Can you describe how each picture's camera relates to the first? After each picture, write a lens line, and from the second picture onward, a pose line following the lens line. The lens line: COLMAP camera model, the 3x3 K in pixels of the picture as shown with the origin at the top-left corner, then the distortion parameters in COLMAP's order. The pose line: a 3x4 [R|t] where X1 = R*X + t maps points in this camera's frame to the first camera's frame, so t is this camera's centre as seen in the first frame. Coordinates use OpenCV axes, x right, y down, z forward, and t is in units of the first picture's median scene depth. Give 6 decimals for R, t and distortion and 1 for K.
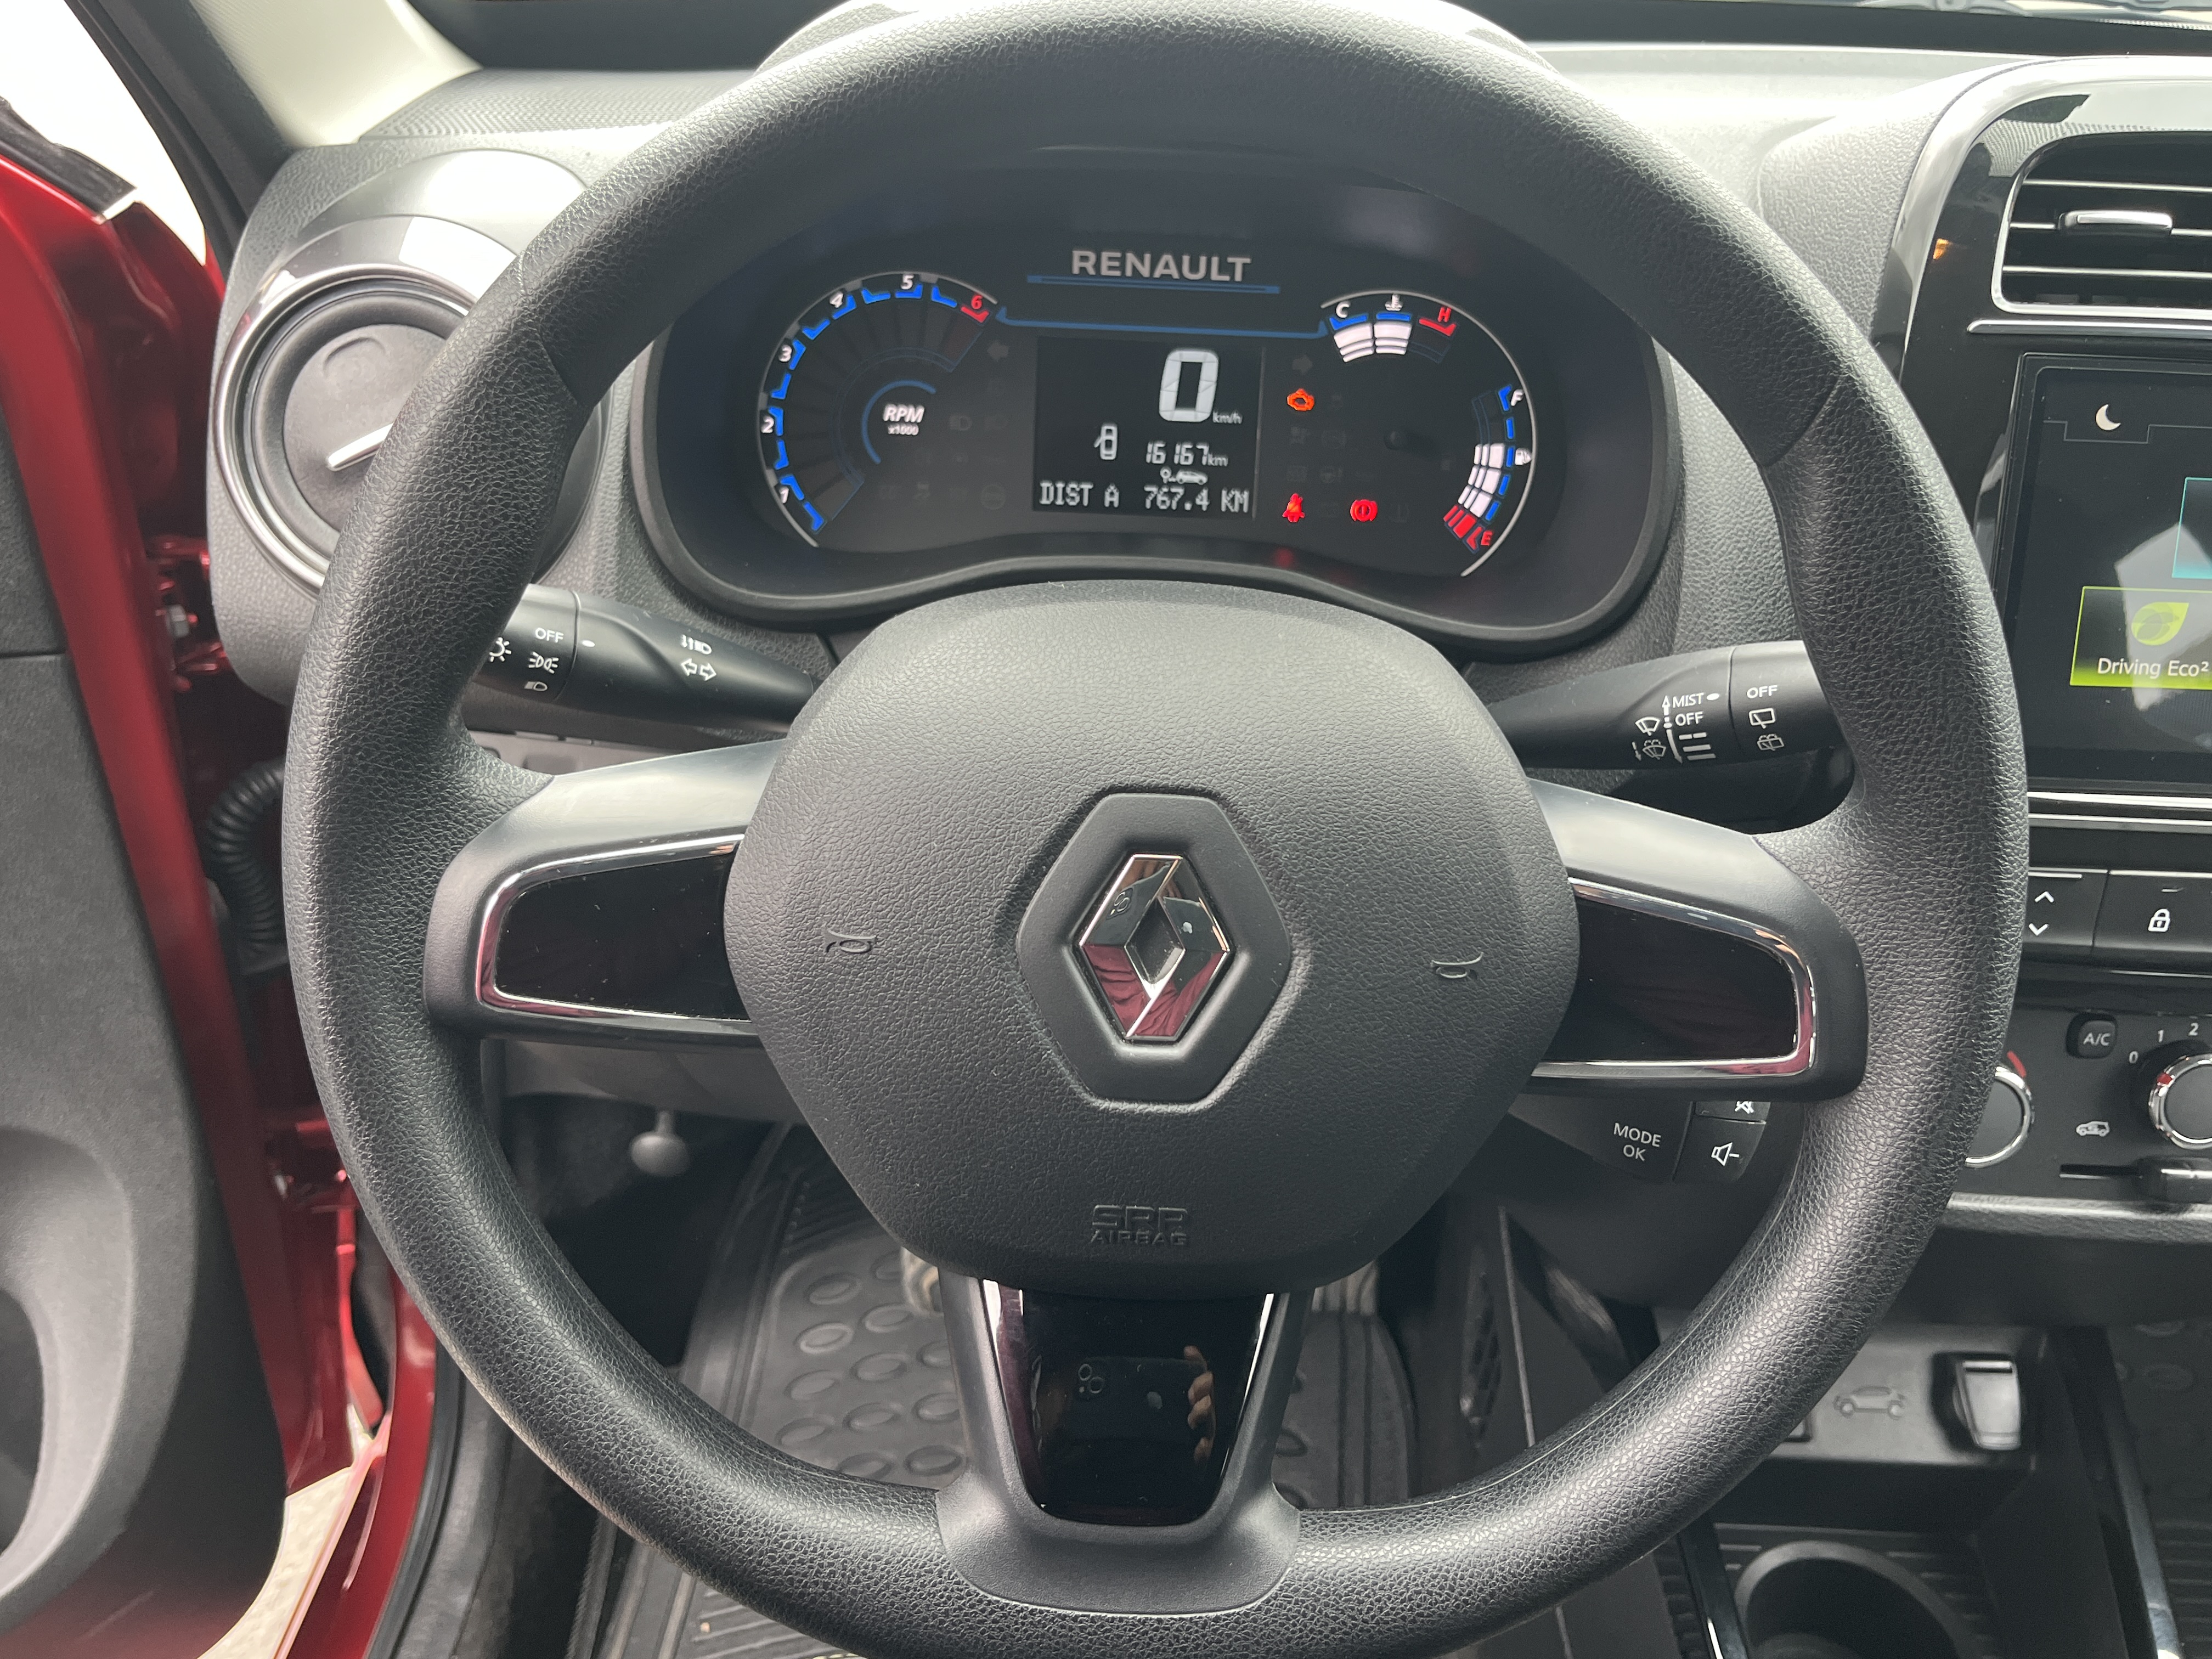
lens RADIAL K [[1795.8, 0, 1092.0], [0, 1795.8, 841.1], [0, 0, 1]] dist [0.004607, -0.011227]
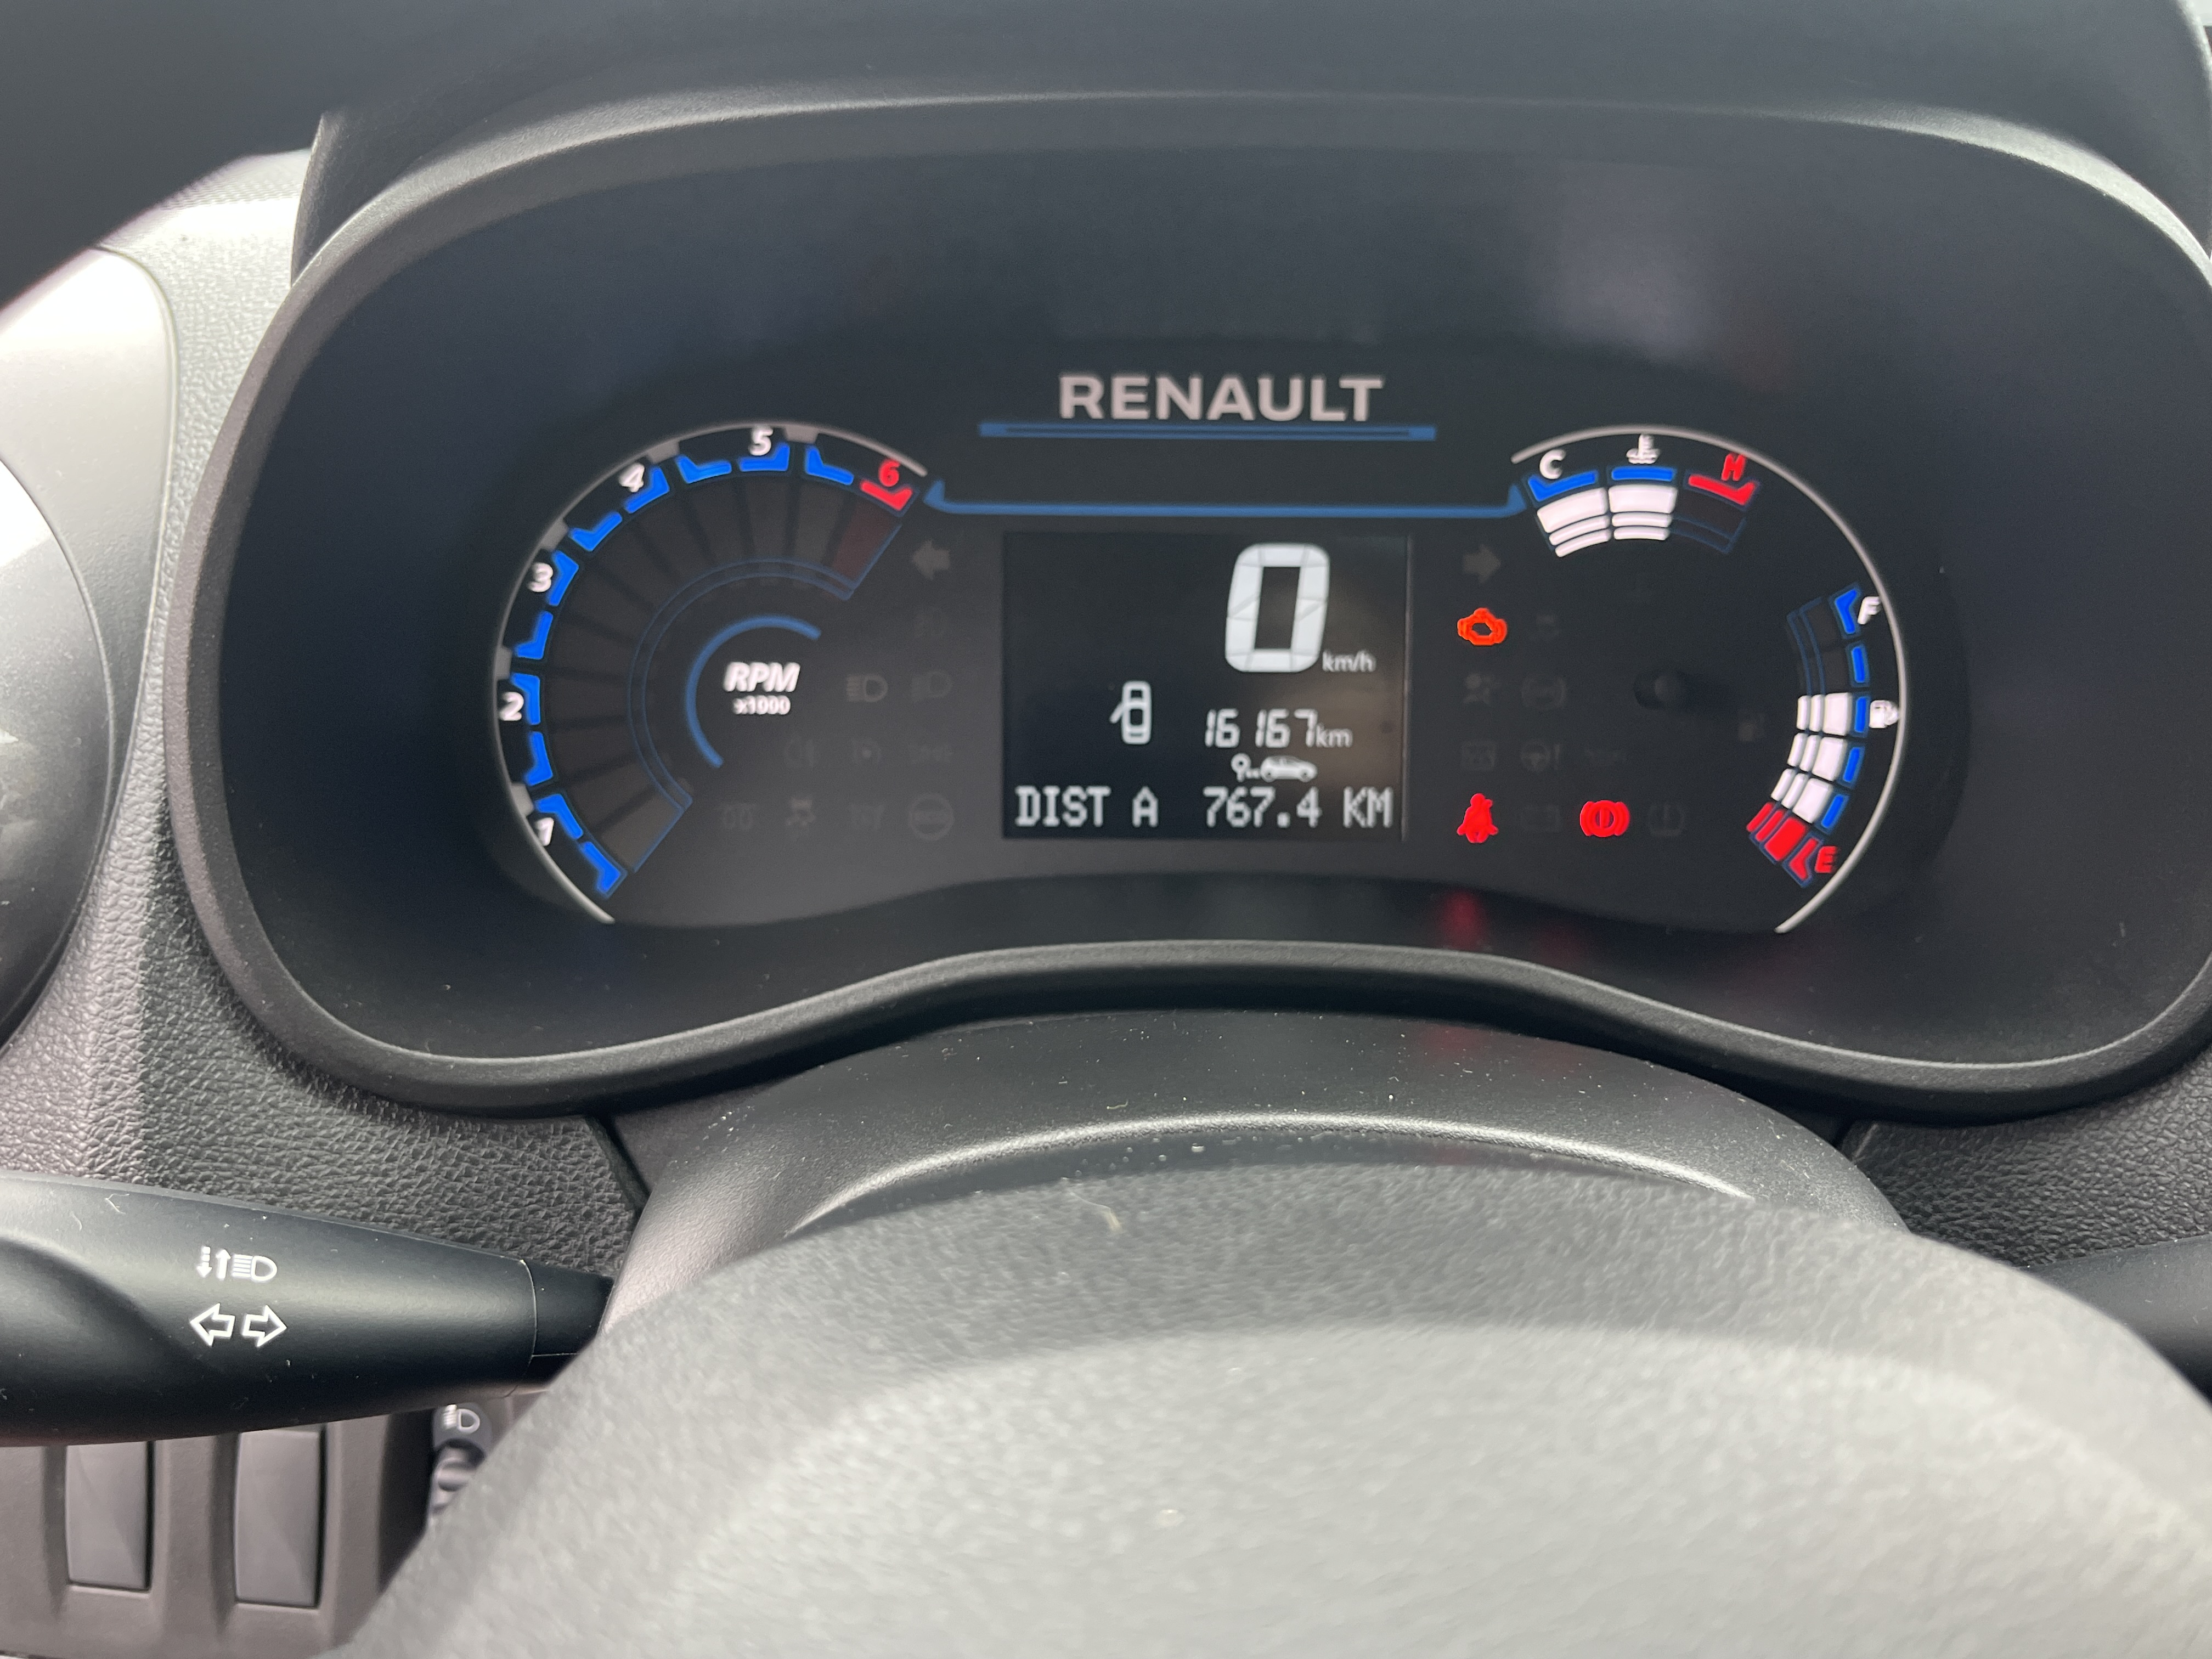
lens RADIAL K [[1795.8, 0, 1101.9], [0, 1795.8, 835.6], [0, 0, 1]] dist [0.004607, -0.011227]
pose [[0.998986, -0.038104, 0.023978, -0.016293], [0.040264, 0.994450, -0.097201, -0.132802], [-0.020141, 0.098068, 0.994976, 0.459294]]
